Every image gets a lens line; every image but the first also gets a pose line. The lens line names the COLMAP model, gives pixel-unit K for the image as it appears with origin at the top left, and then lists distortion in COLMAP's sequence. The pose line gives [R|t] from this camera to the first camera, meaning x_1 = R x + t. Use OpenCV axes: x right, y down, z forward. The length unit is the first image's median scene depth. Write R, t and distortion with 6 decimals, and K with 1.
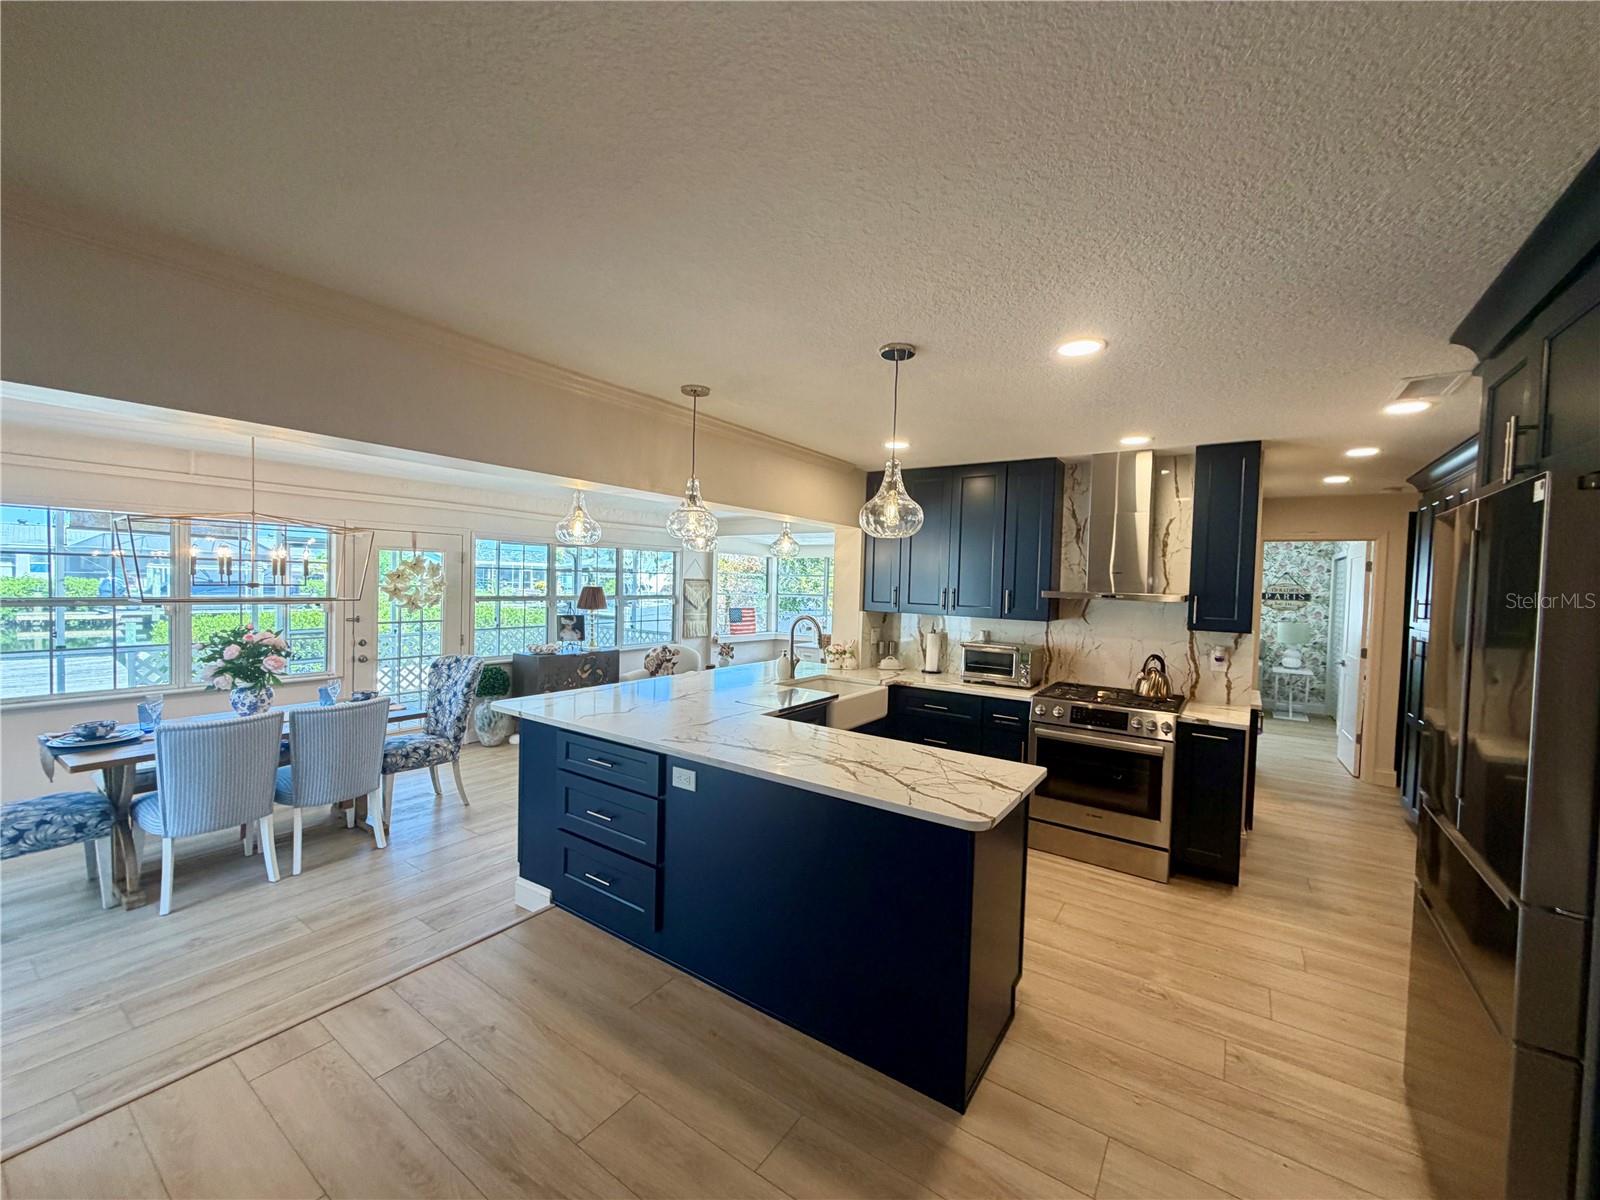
lens RADIAL K [[640.4, 0, 796.8], [0, 640.4, 600.1], [0, 0, 1]] dist [-0.001118, 0.000319]
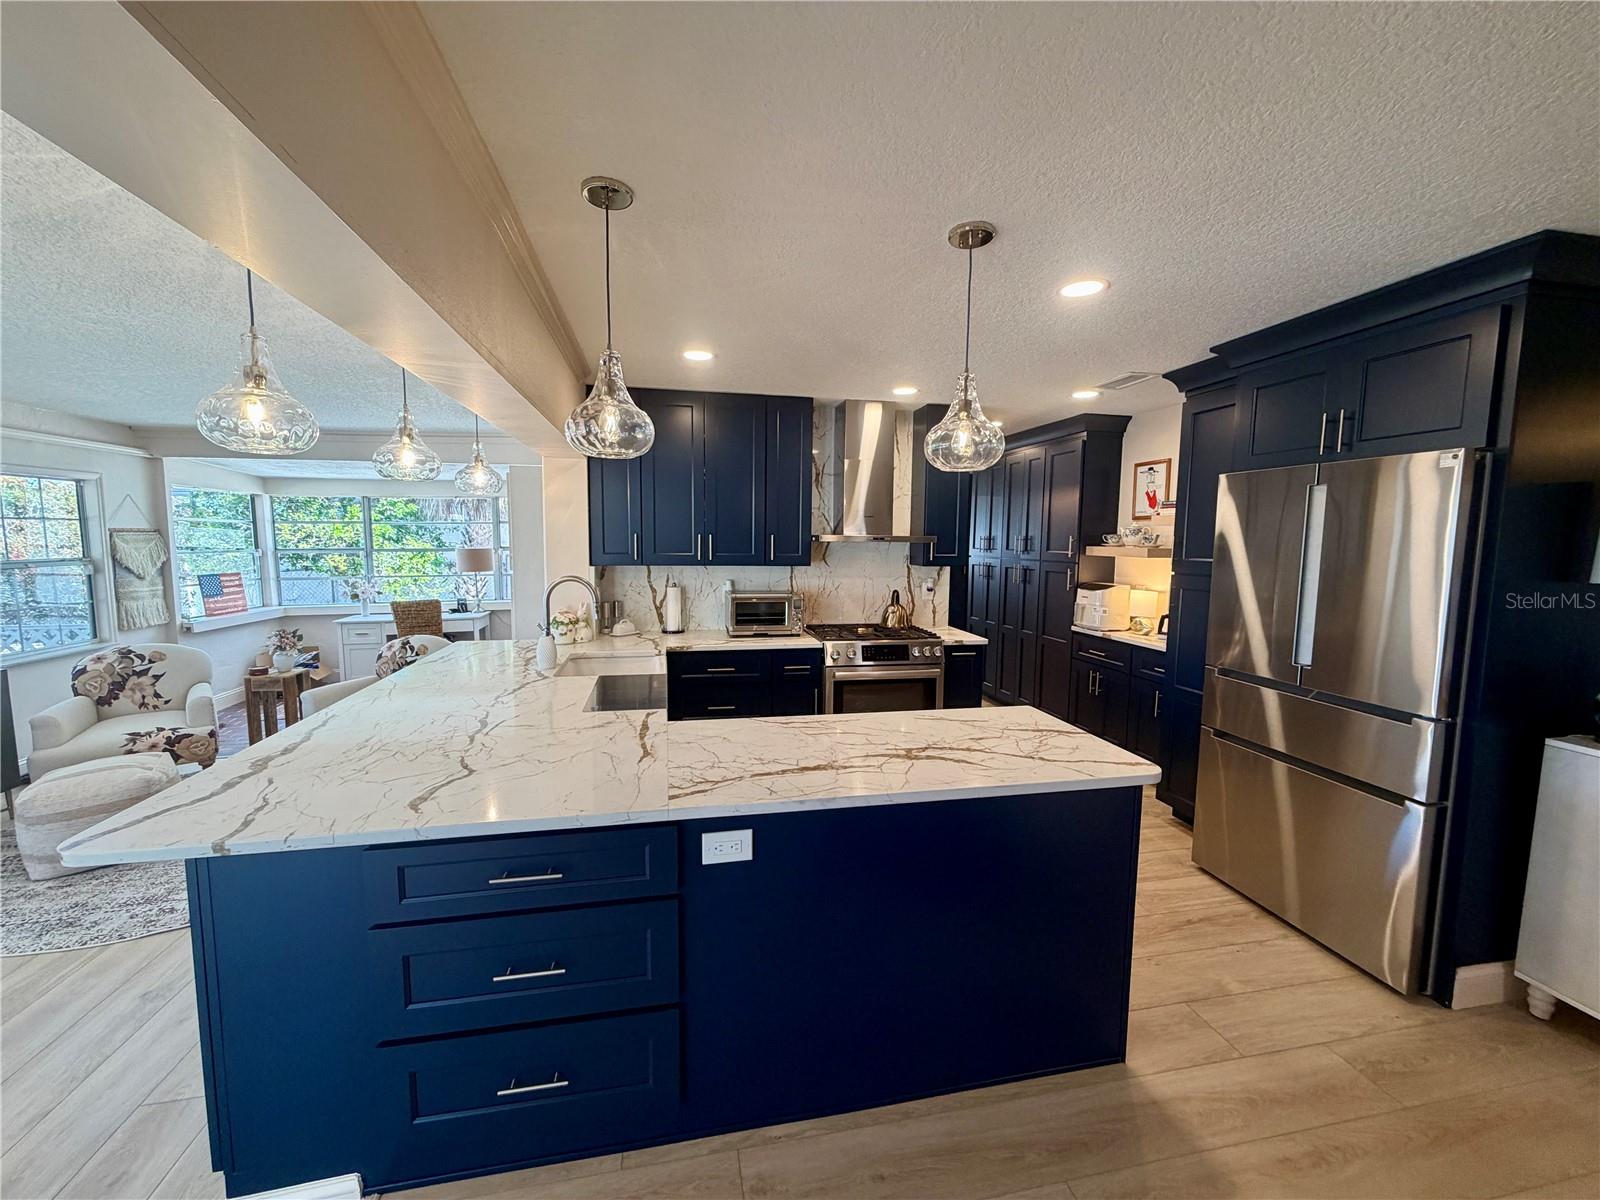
lens RADIAL K [[640.4, 0, 798.1], [0, 640.4, 599.1], [0, 0, 1]] dist [-0.001118, 0.000319]
pose [[0.690402, -0.091119, 0.717665, -0.387925], [0.032148, 0.994920, 0.095395, -0.012048], [-0.722712, -0.042789, 0.689824, 0.374146]]
